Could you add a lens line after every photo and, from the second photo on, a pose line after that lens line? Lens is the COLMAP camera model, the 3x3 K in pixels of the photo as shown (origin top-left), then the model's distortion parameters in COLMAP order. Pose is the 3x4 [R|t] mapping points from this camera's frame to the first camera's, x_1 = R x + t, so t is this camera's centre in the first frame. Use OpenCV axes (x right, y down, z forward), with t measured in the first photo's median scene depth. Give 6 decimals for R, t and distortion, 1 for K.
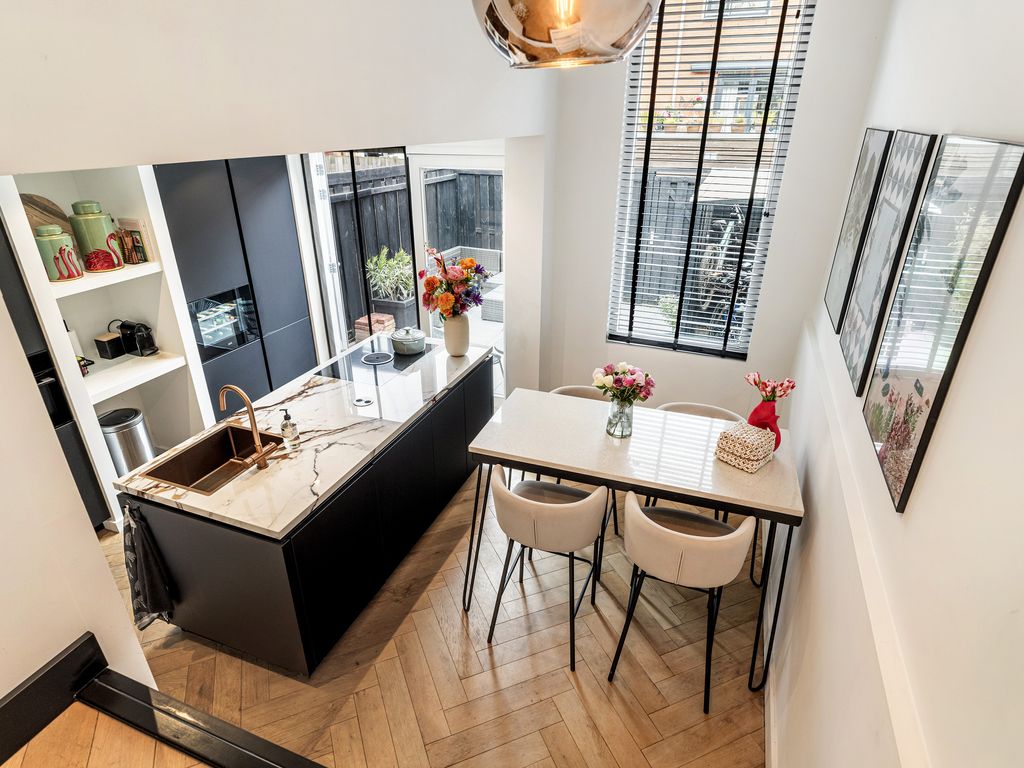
lens RADIAL K [[567.3, 0, 504.6], [0, 567.3, 391.2], [0, 0, 1]] dist [-0.003935, 0.000310]
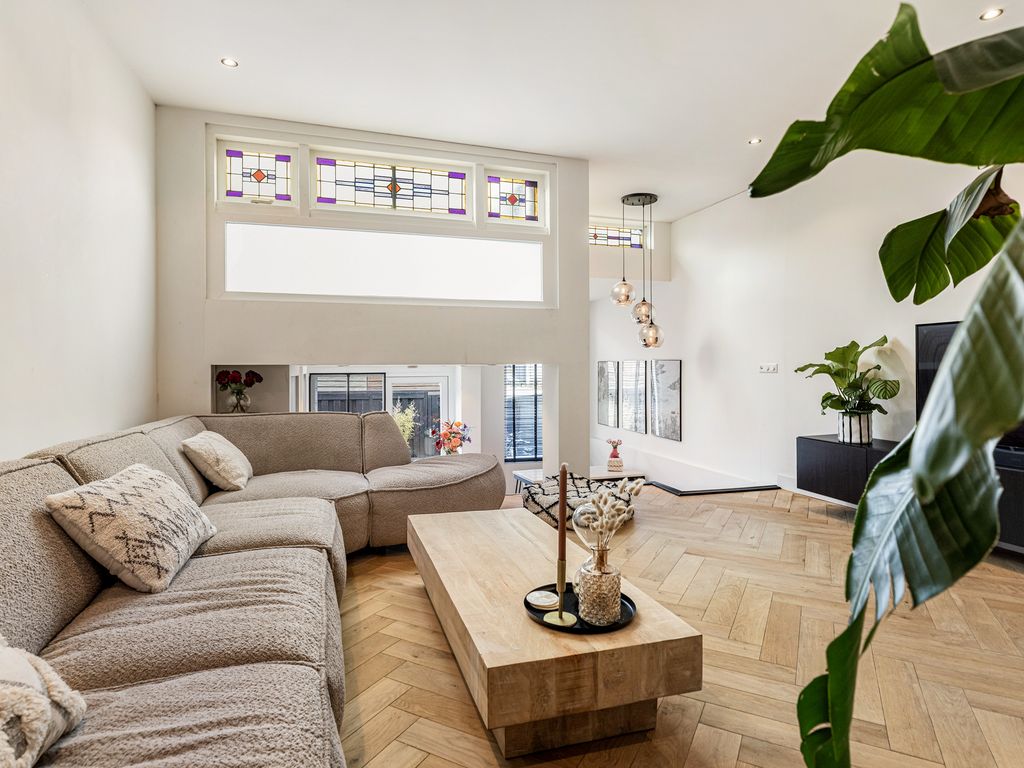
lens RADIAL K [[580.3, 0, 512.4], [0, 580.3, 367.3], [0, 0, 1]] dist [0.002380, 0.000127]
pose [[0.773298, -0.000371, 0.634043, -1.202564], [0.278323, 0.898702, -0.338926, 0.337474], [-0.569690, 0.438559, 0.695068, -0.604078]]
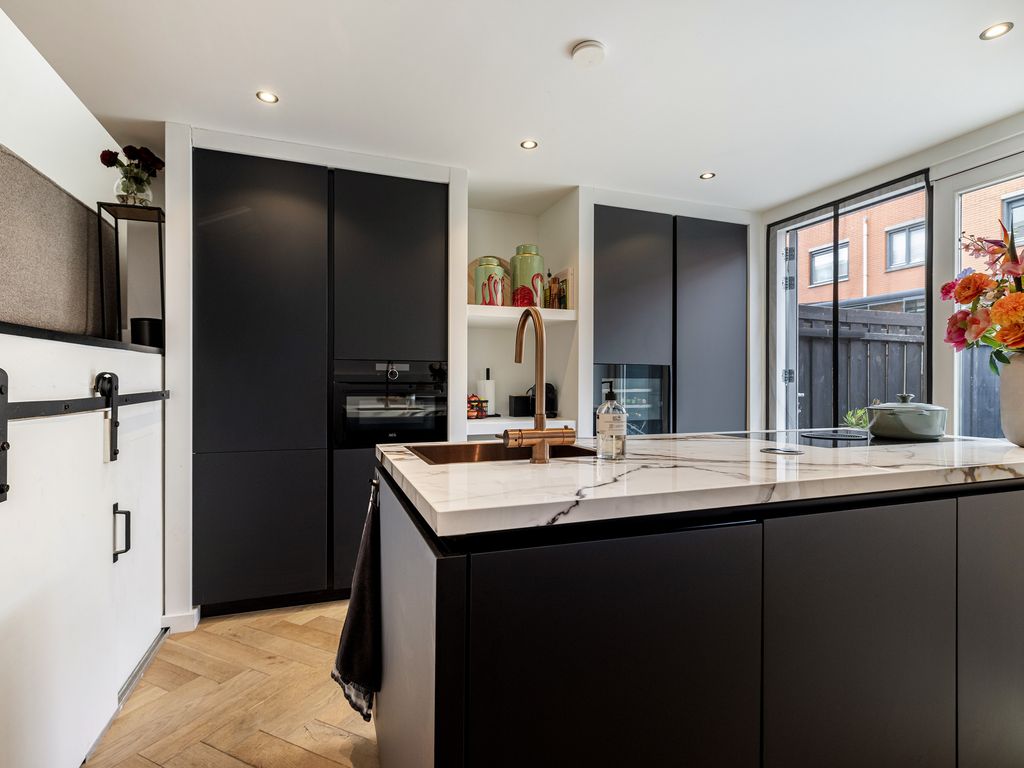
lens RADIAL K [[506.4, 0, 508.2], [0, 506.4, 387.2], [0, 0, 1]] dist [0.001185, 0.000162]
pose [[0.666097, 0.005772, -0.745843, -0.067189], [-0.326593, 0.901268, -0.284698, 0.156042], [0.670561, 0.433223, 0.602217, 0.483360]]
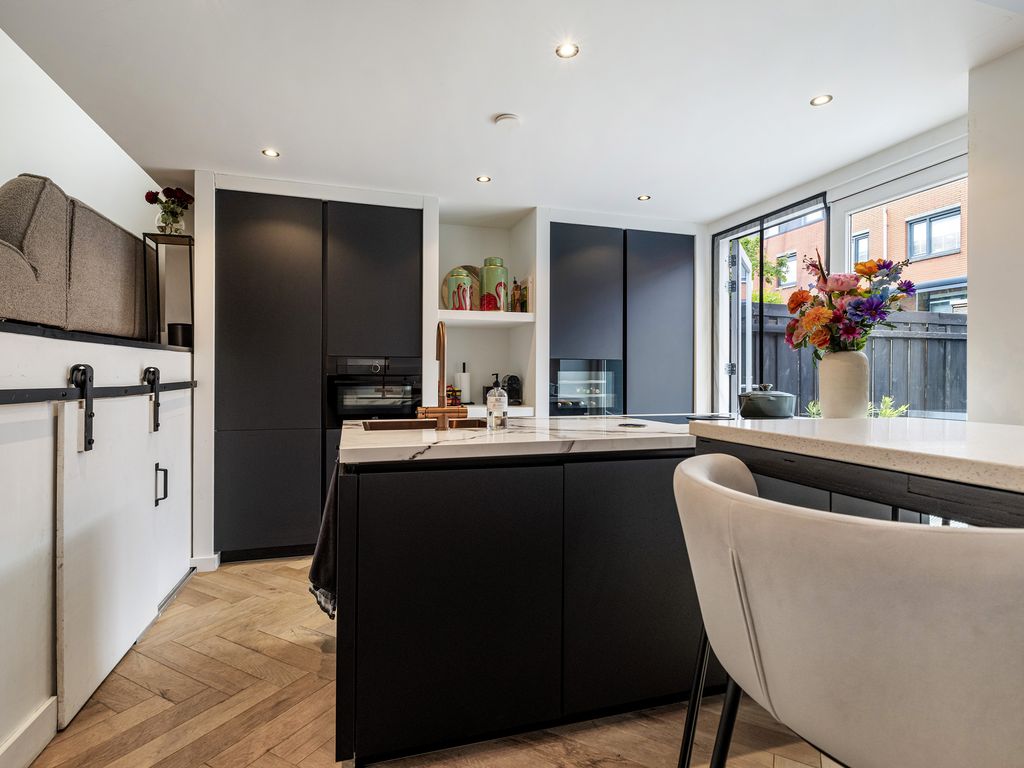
lens RADIAL K [[513.3, 0, 506.9], [0, 513.3, 377.5], [0, 0, 1]] dist [0.002684, 0.000534]
pose [[0.624557, 0.003009, -0.780974, 0.122997], [-0.342738, 0.899606, -0.270627, 0.165099], [0.701755, 0.436691, 0.562887, 0.466211]]
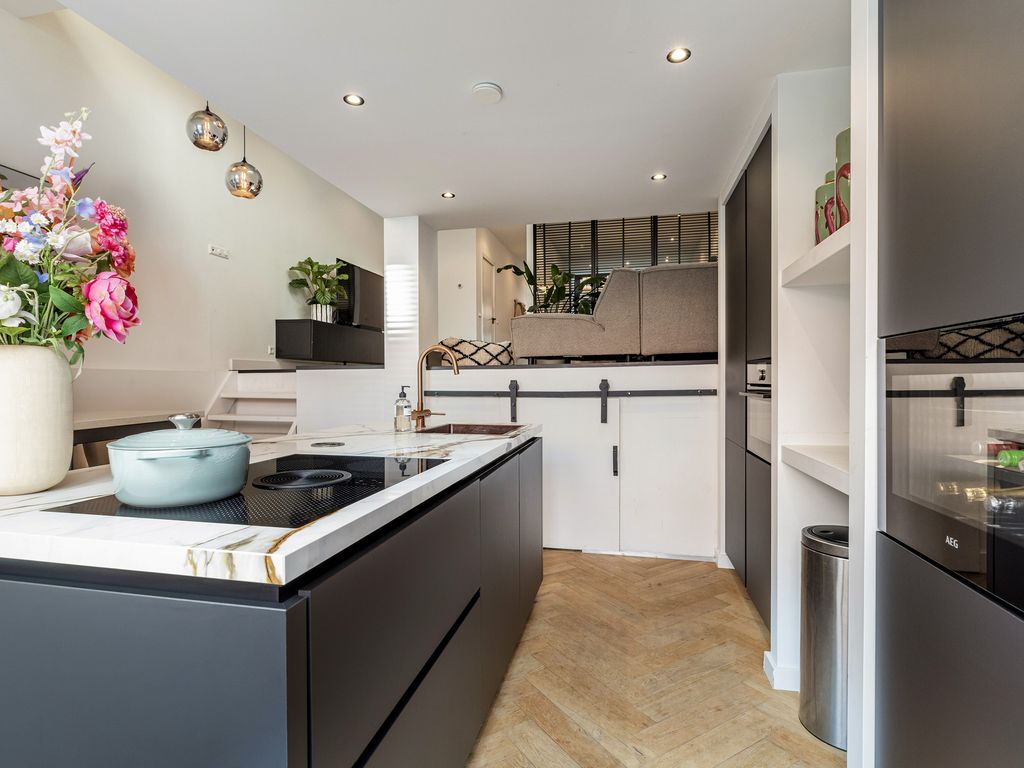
lens RADIAL K [[531.6, 0, 507.4], [0, 531.6, 387.1], [0, 0, 1]] dist [0.000404, 0.000200]
pose [[-0.987362, 0.008797, -0.158238, -0.312189], [-0.062623, 0.895548, 0.440537, -0.269290], [0.145585, 0.444879, -0.883679, 1.343209]]
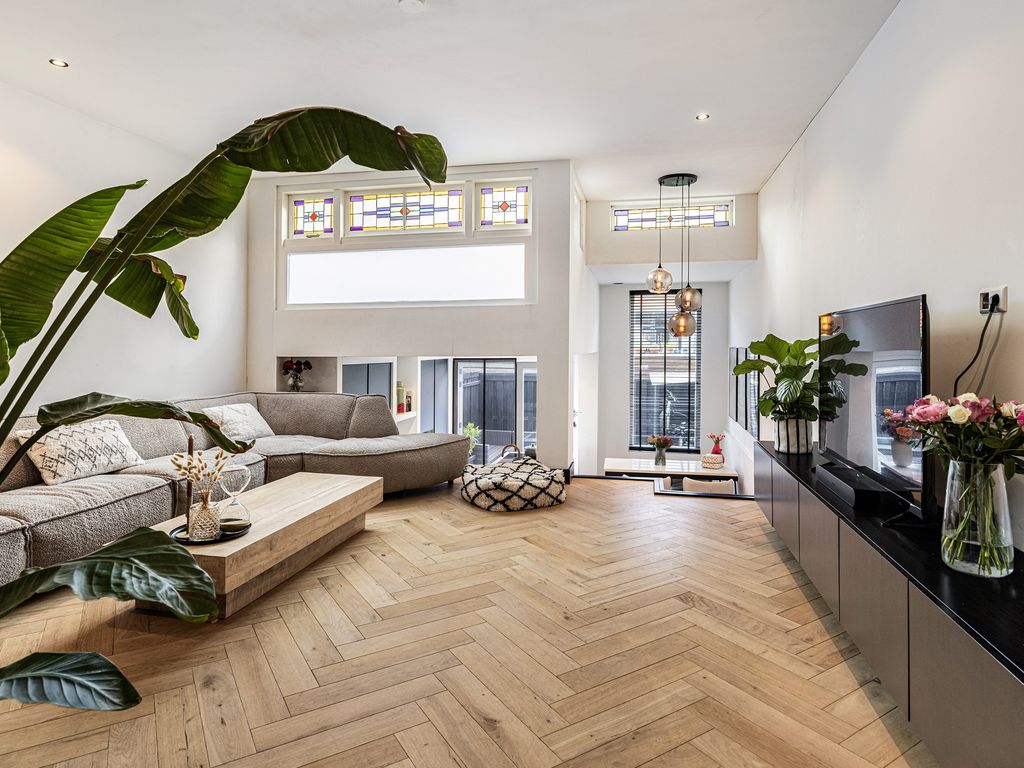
lens RADIAL K [[601.5, 0, 505.0], [0, 601.5, 342.7], [0, 0, 1]] dist [-0.001964, 0.001623]
pose [[0.987858, -0.001674, 0.155348, -0.624326], [0.070424, 0.896128, -0.438173, 0.506994], [-0.138478, 0.443793, 0.885365, -1.019982]]
